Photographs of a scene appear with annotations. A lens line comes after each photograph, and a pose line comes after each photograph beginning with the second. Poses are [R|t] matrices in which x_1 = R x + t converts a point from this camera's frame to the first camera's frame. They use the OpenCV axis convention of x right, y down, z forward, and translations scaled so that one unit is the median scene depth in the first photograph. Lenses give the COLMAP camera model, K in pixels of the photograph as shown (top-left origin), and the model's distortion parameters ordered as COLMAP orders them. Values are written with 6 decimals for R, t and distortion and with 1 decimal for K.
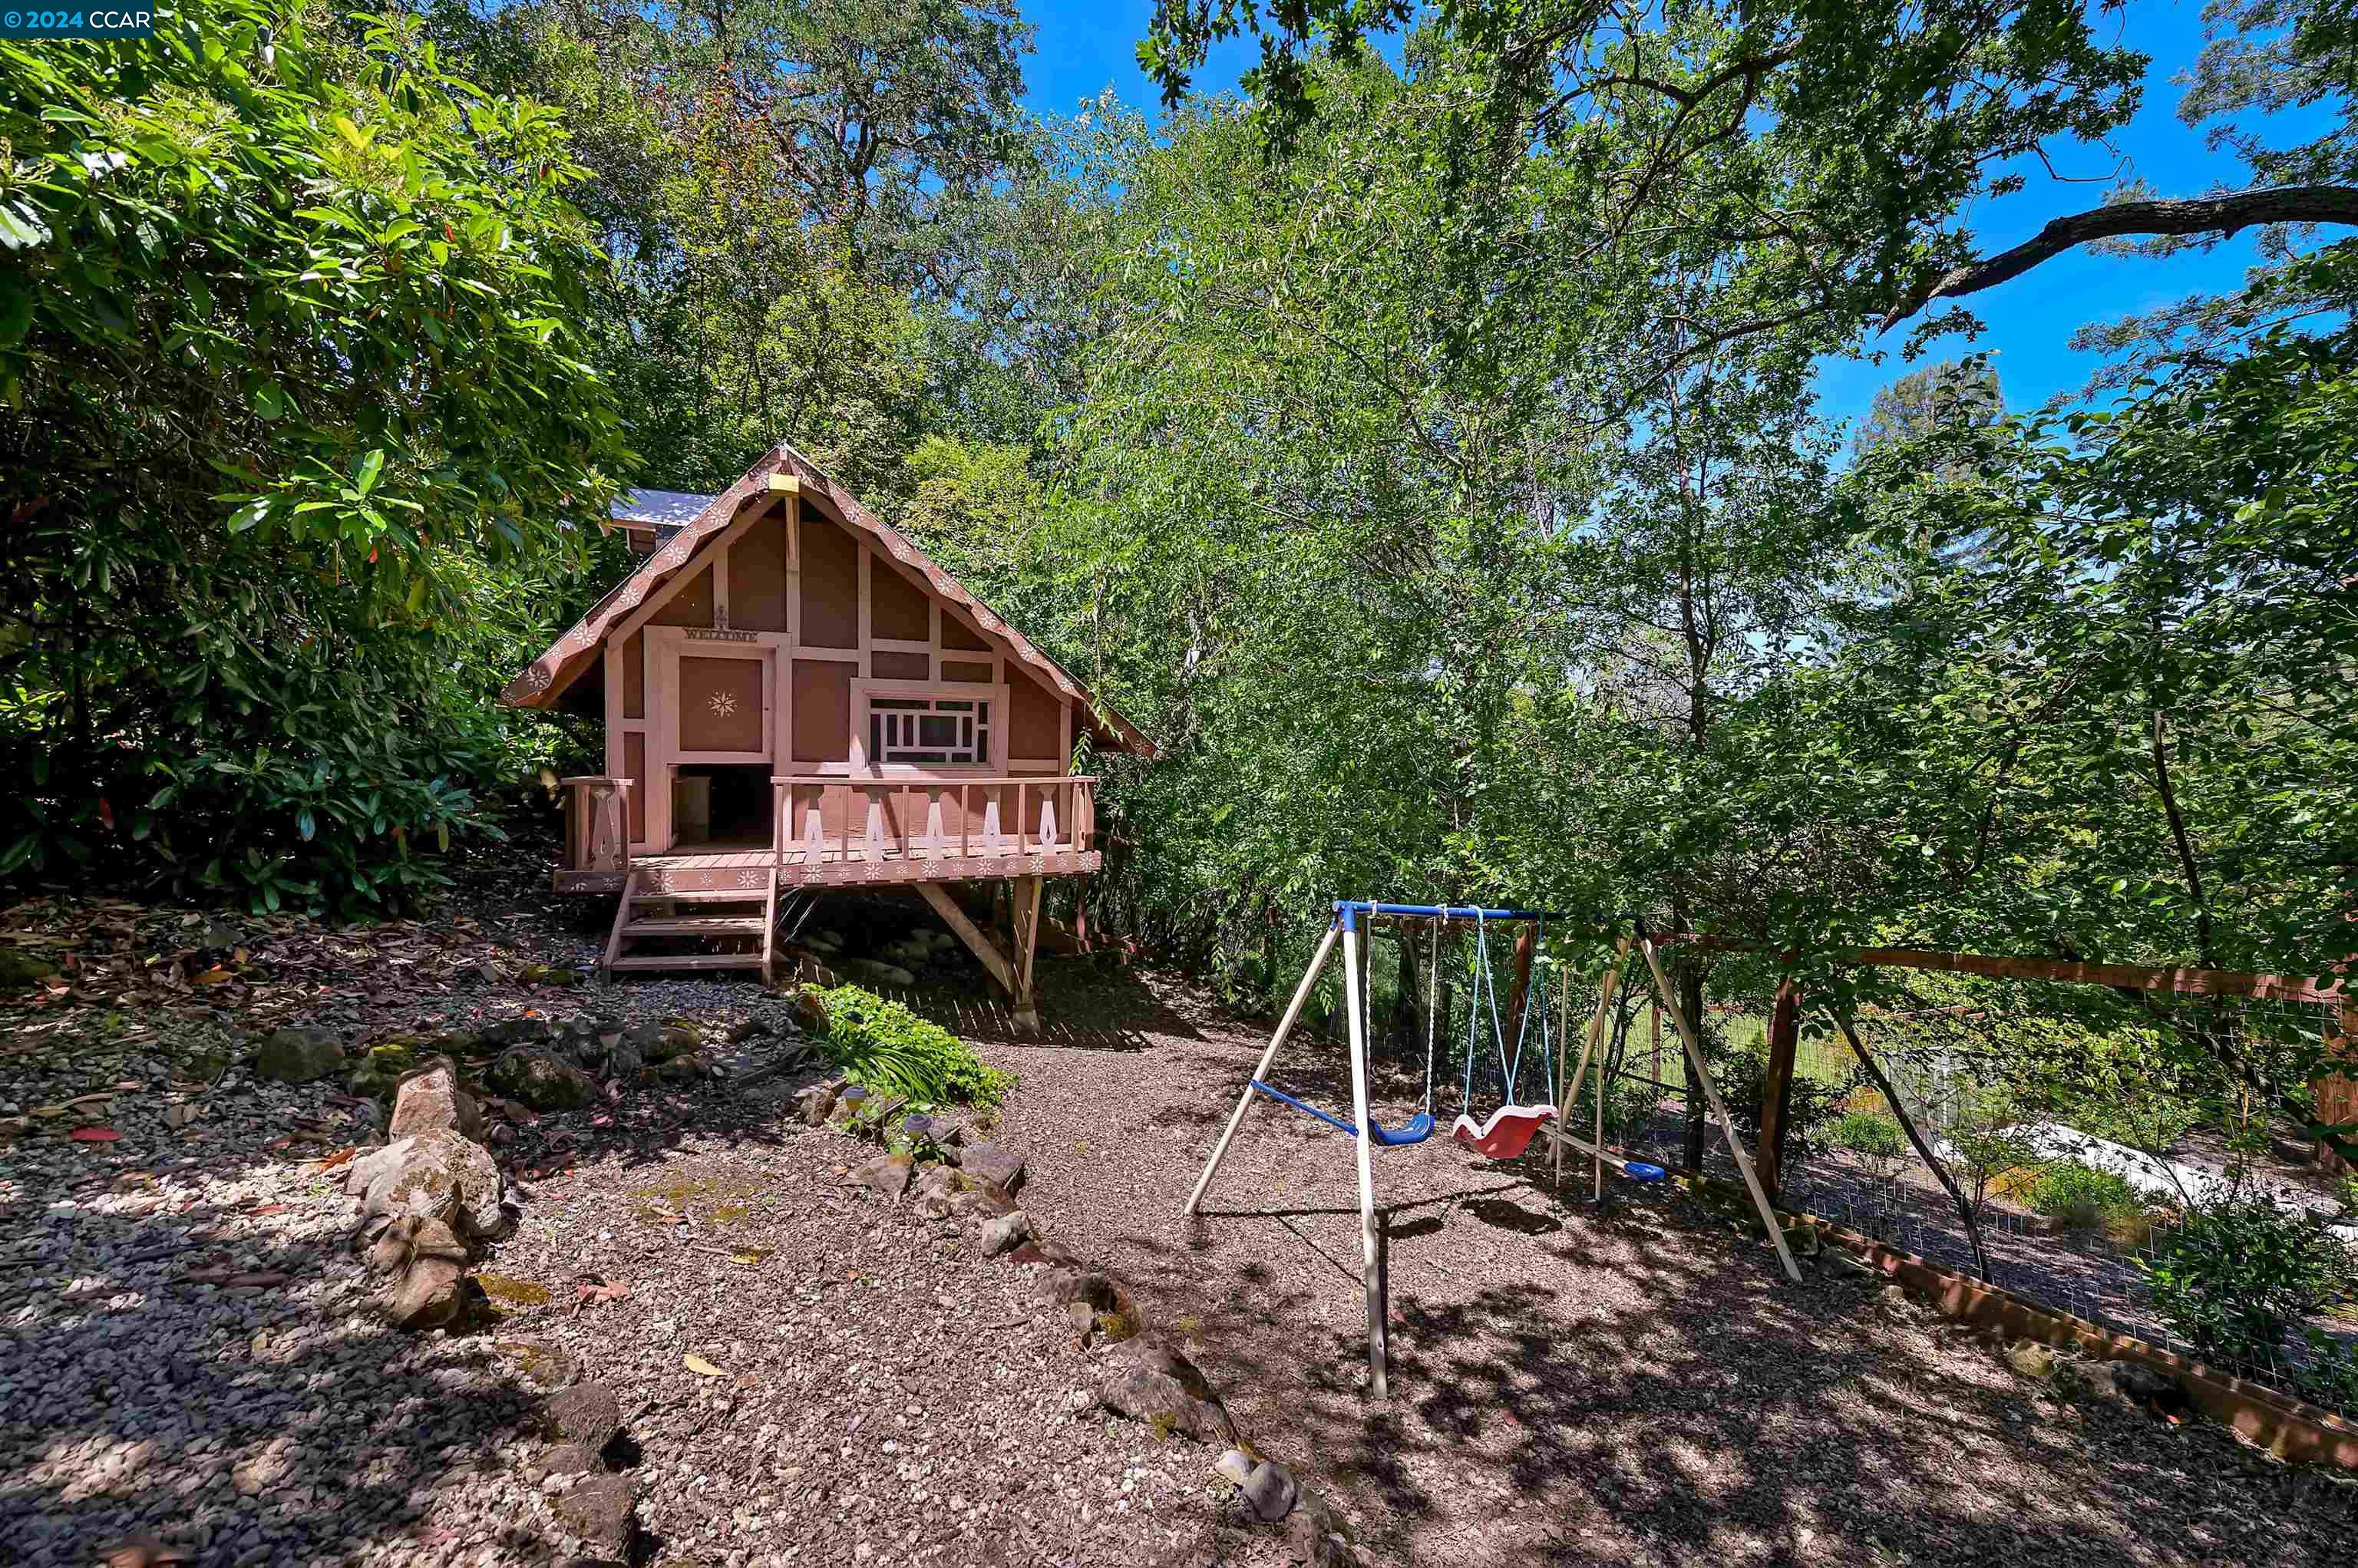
lens RADIAL K [[911.8, 0, 1179.3], [0, 911.8, 791.2], [0, 0, 1]] dist [-0.001915, -0.000048]
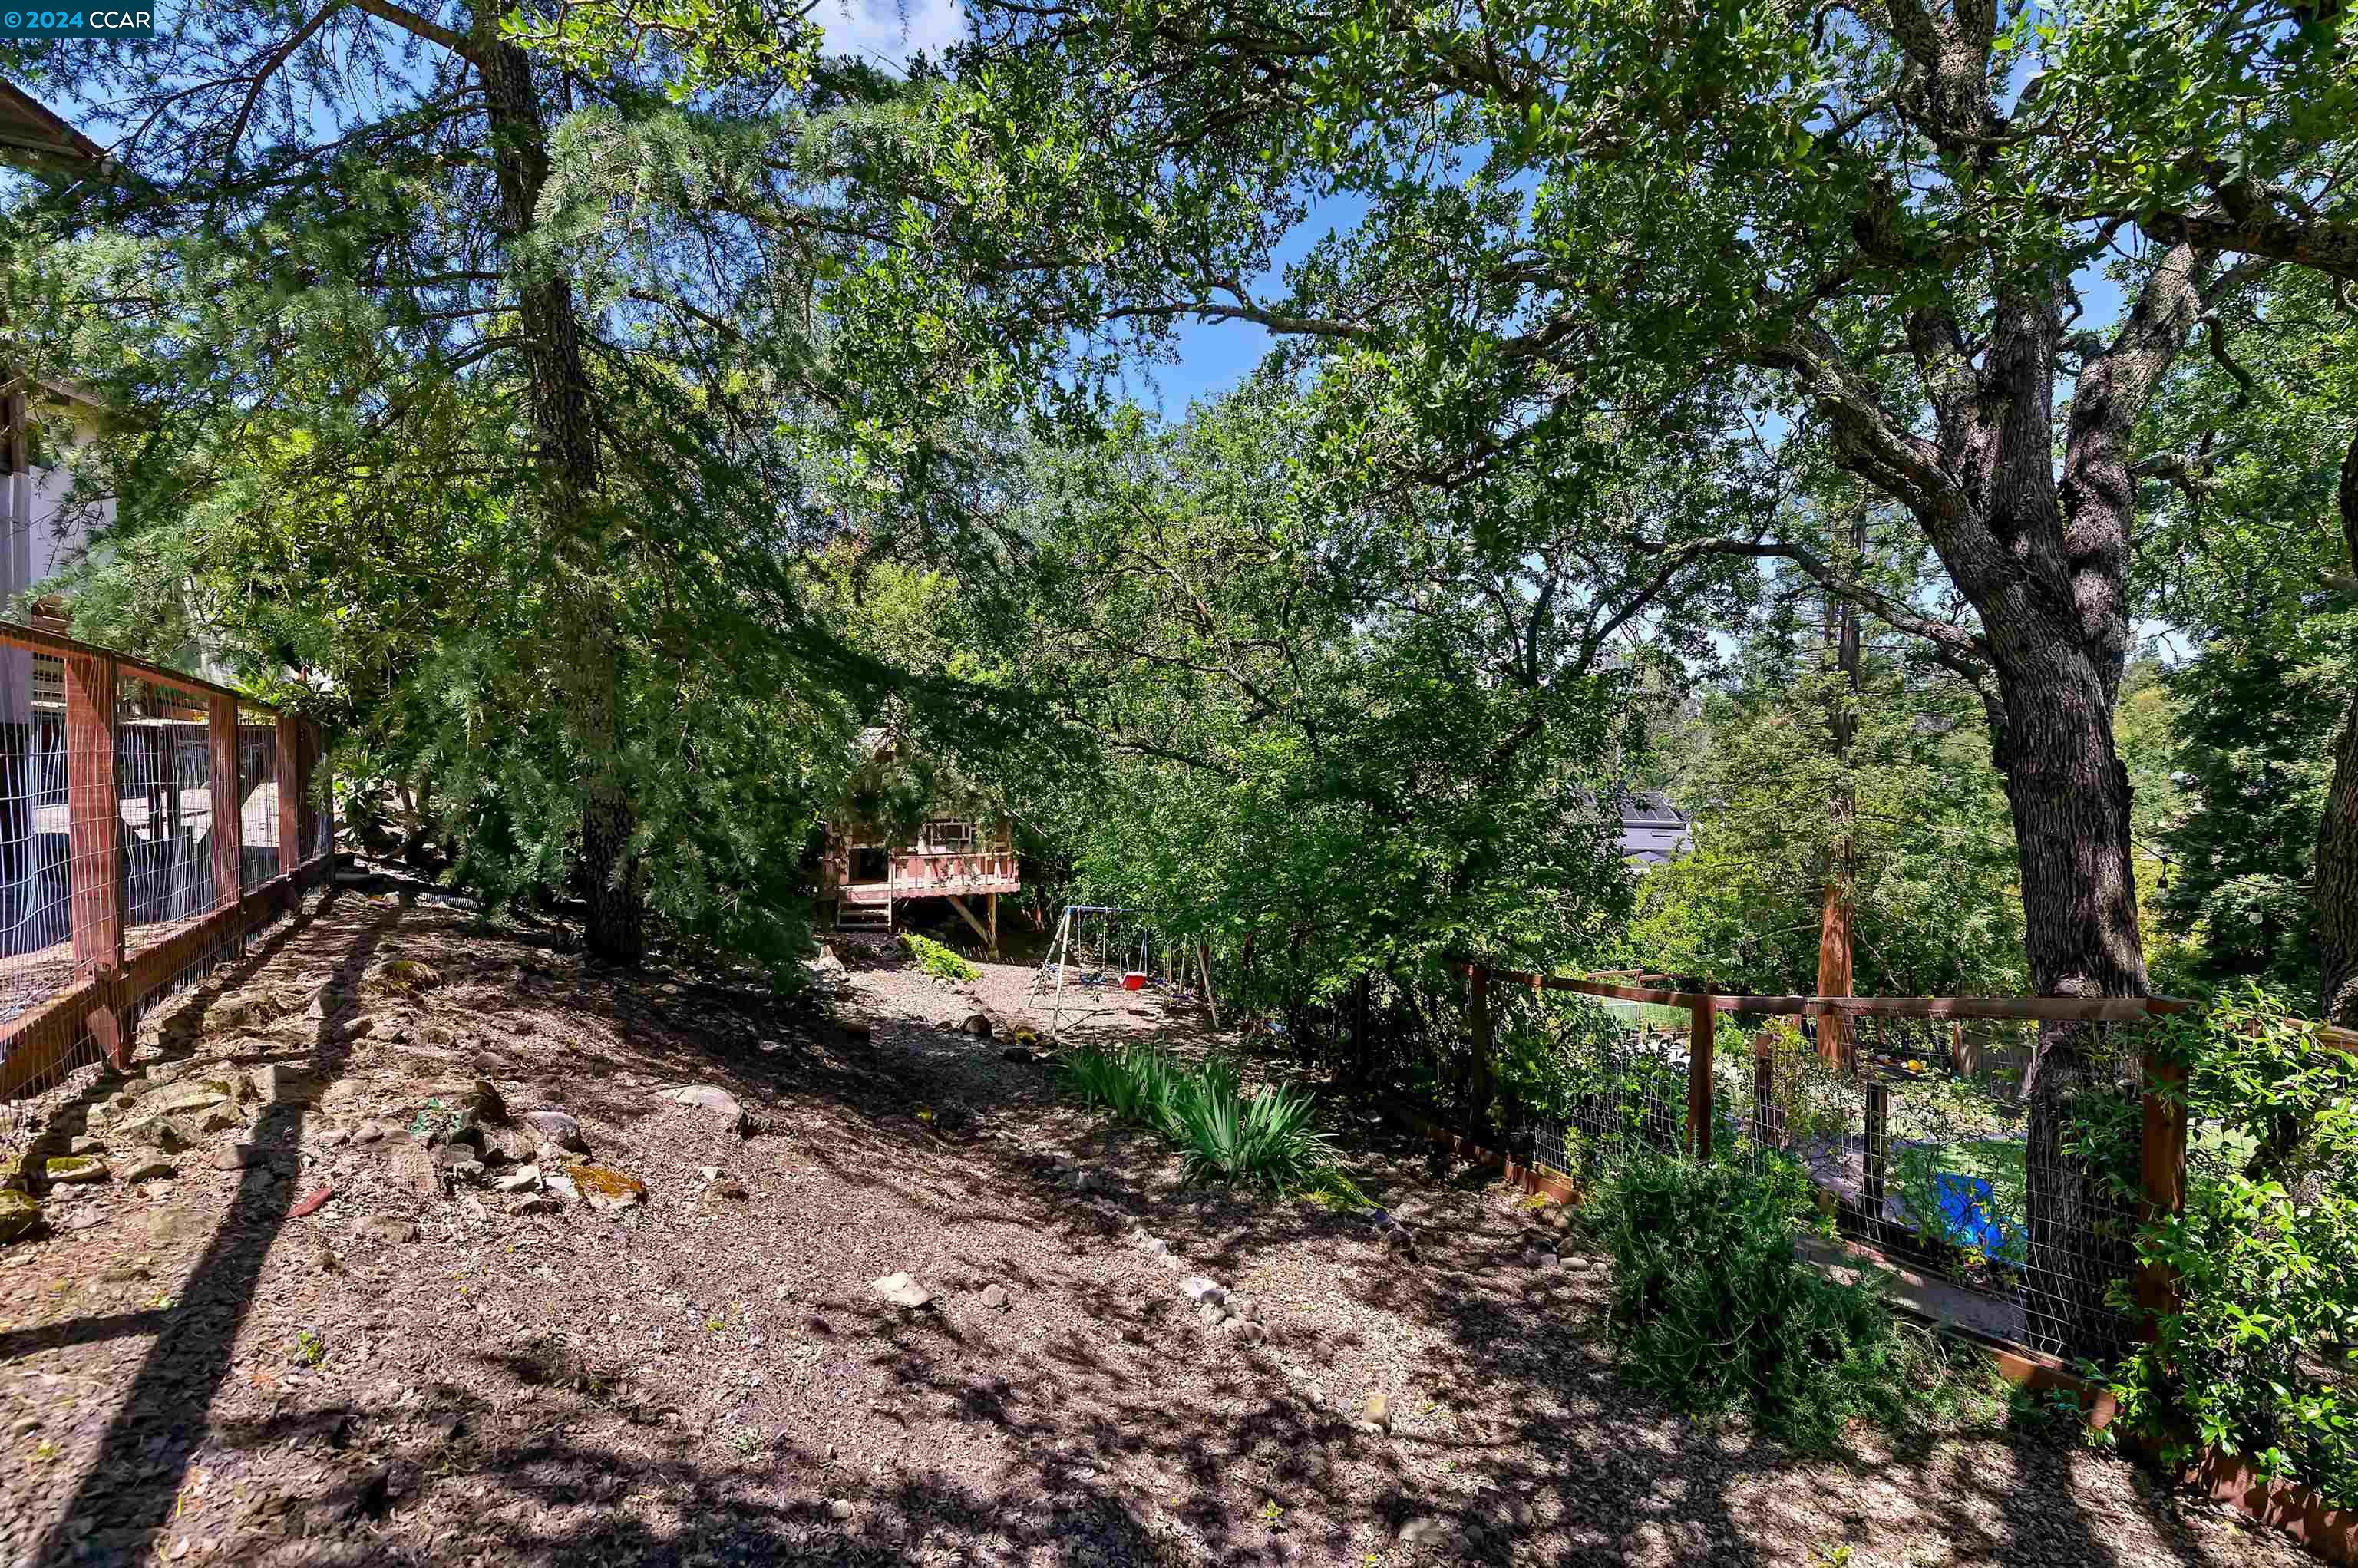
lens RADIAL K [[911.8, 0, 1181.6], [0, 911.8, 784.9], [0, 0, 1]] dist [-0.001915, -0.000048]
pose [[0.997460, -0.009411, -0.070599, 0.519274], [0.009311, 0.999955, -0.001750, -0.187127], [0.070612, 0.001089, 0.997503, -1.394447]]
